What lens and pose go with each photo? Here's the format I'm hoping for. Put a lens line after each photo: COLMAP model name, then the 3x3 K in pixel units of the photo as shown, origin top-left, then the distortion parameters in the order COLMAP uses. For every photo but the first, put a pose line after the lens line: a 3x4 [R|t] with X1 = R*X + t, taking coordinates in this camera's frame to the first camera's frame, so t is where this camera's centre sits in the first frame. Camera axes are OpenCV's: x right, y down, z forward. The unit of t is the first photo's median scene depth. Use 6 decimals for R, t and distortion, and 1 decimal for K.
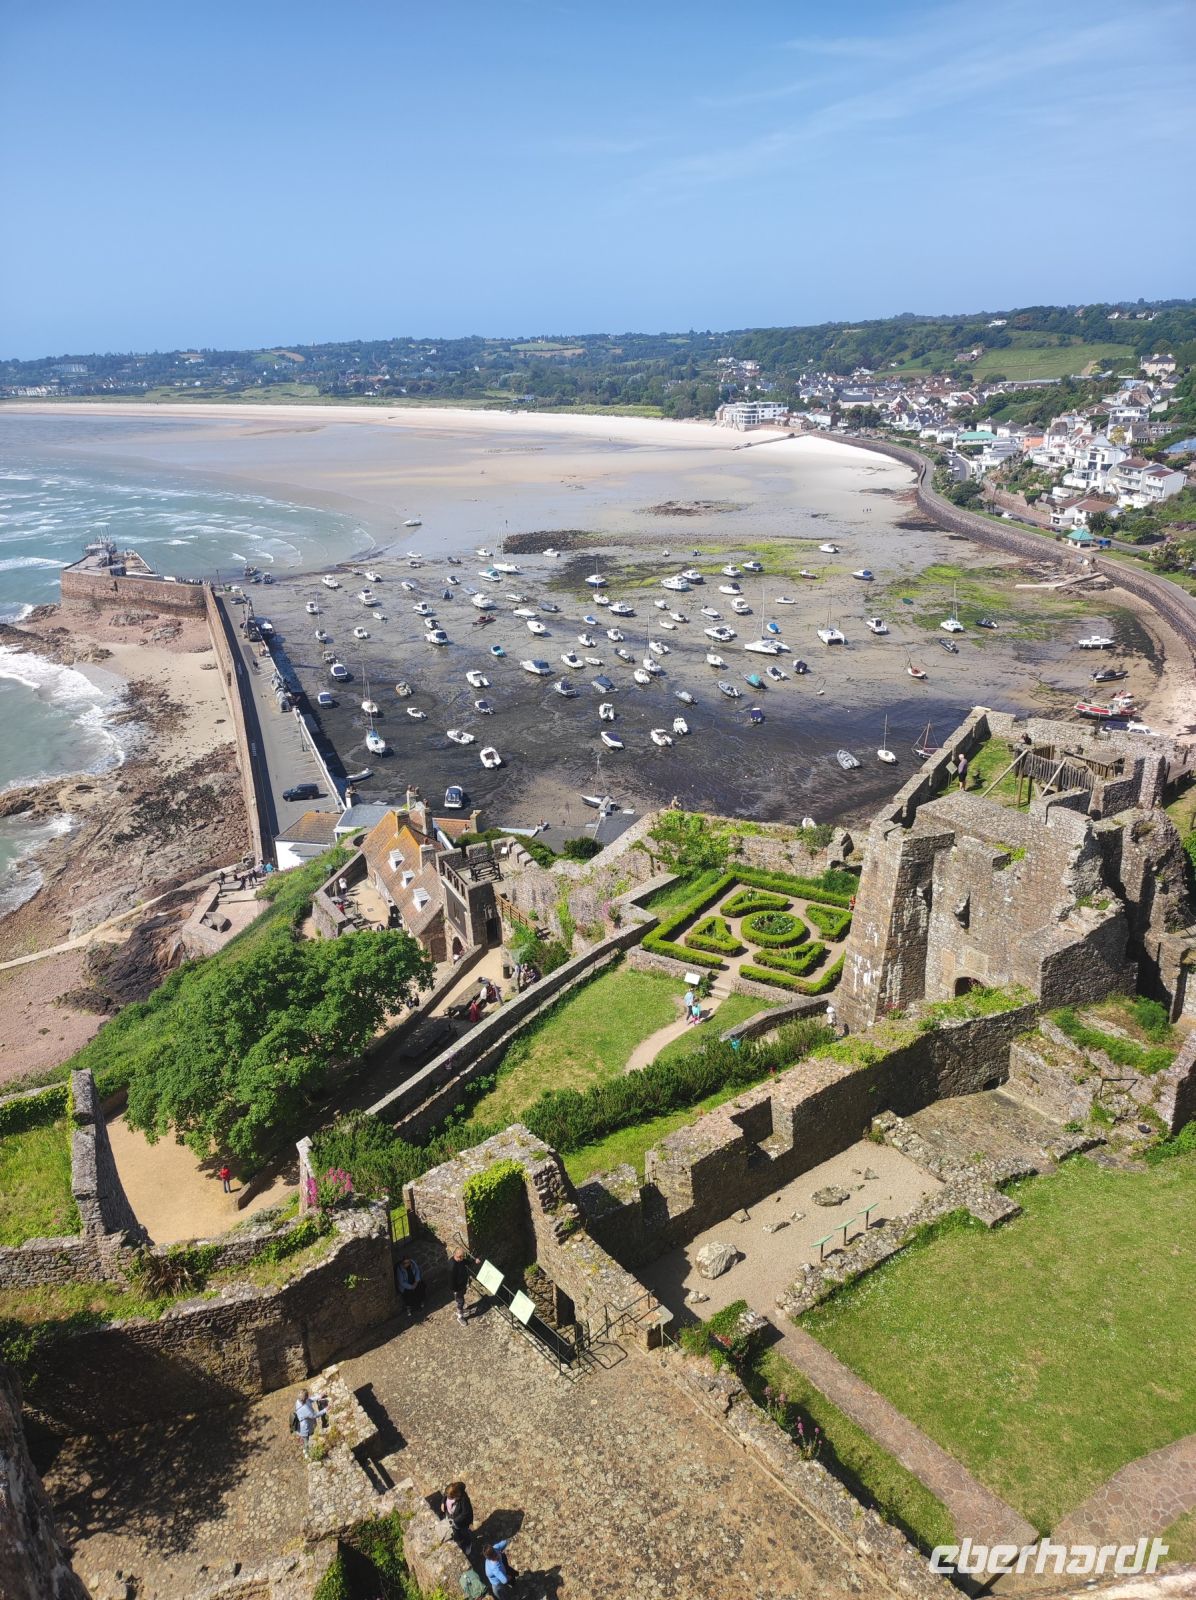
lens RADIAL K [[1155.4, 0, 597.5], [0, 1155.4, 801.6], [0, 0, 1]] dist [0.036913, -0.026773]
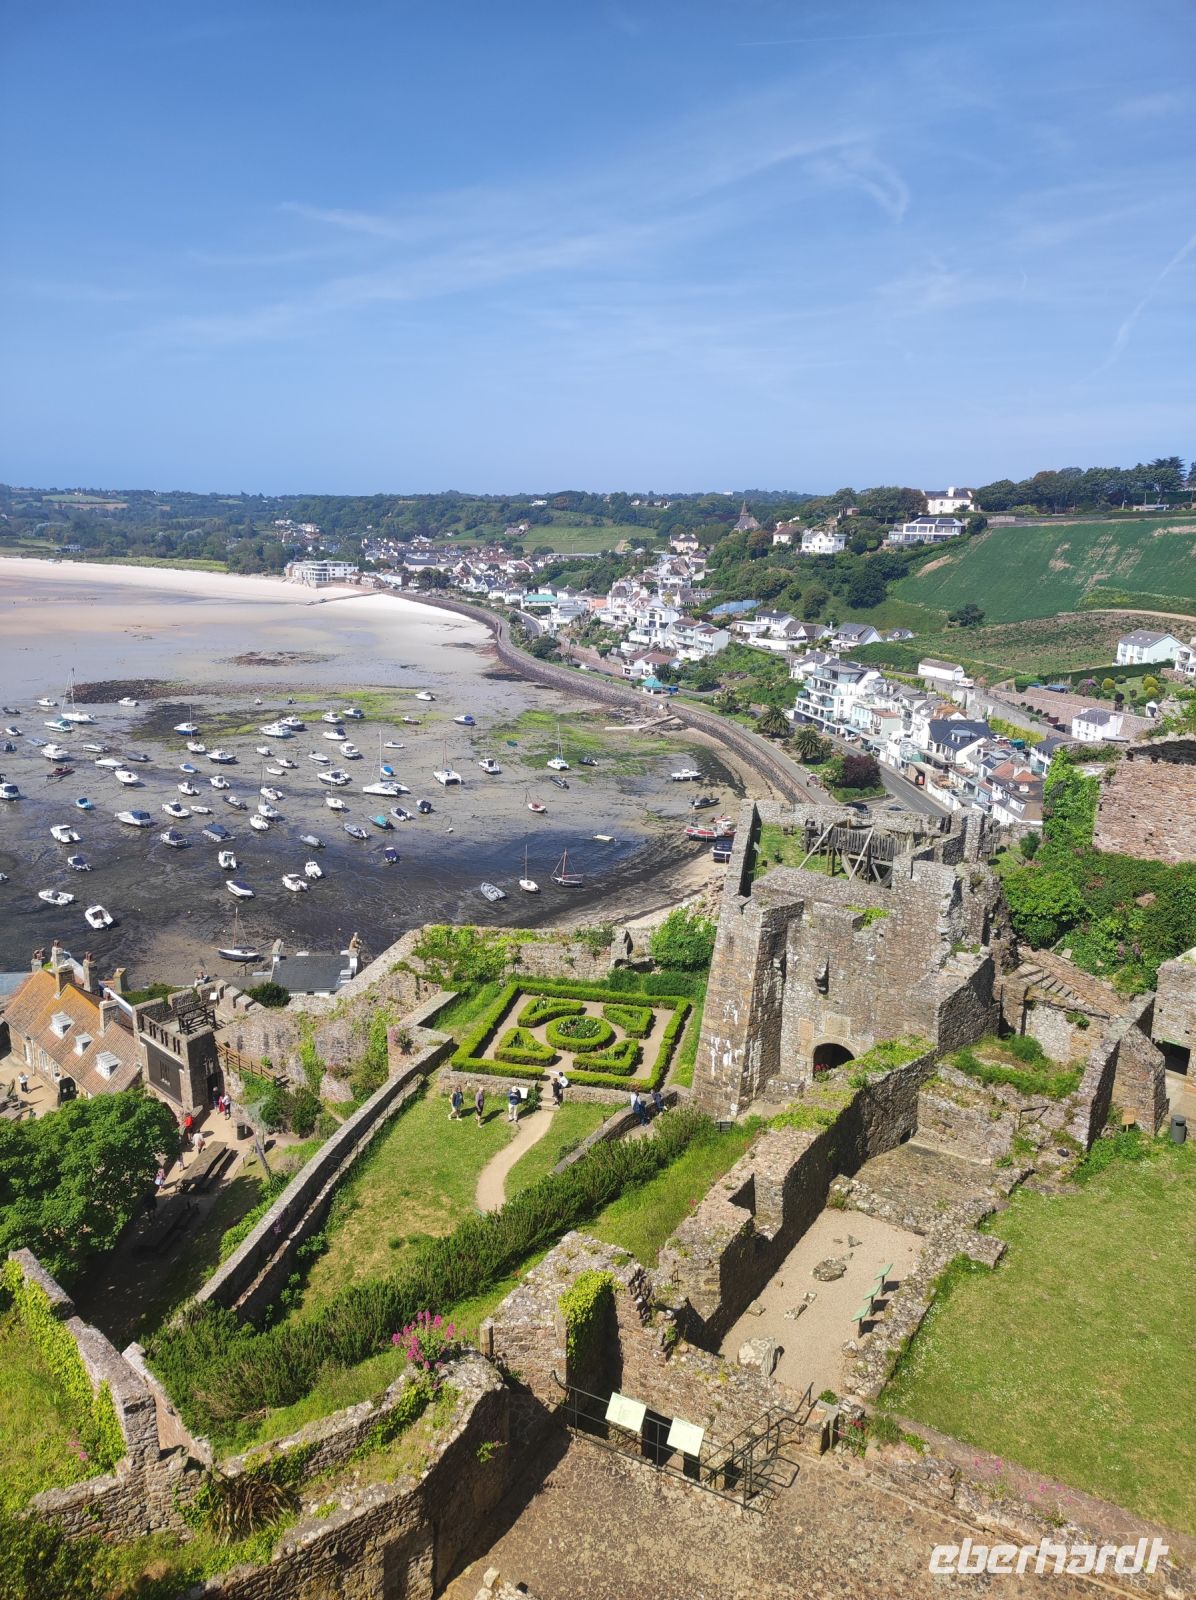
lens RADIAL K [[1155.4, 0, 599.8], [0, 1155.4, 798.2], [0, 0, 1]] dist [0.036913, -0.026773]
pose [[0.932505, -0.035566, 0.359401, -0.145560], [0.083564, 0.989382, -0.118910, 0.028231], [-0.351356, 0.140917, 0.925576, 0.067695]]
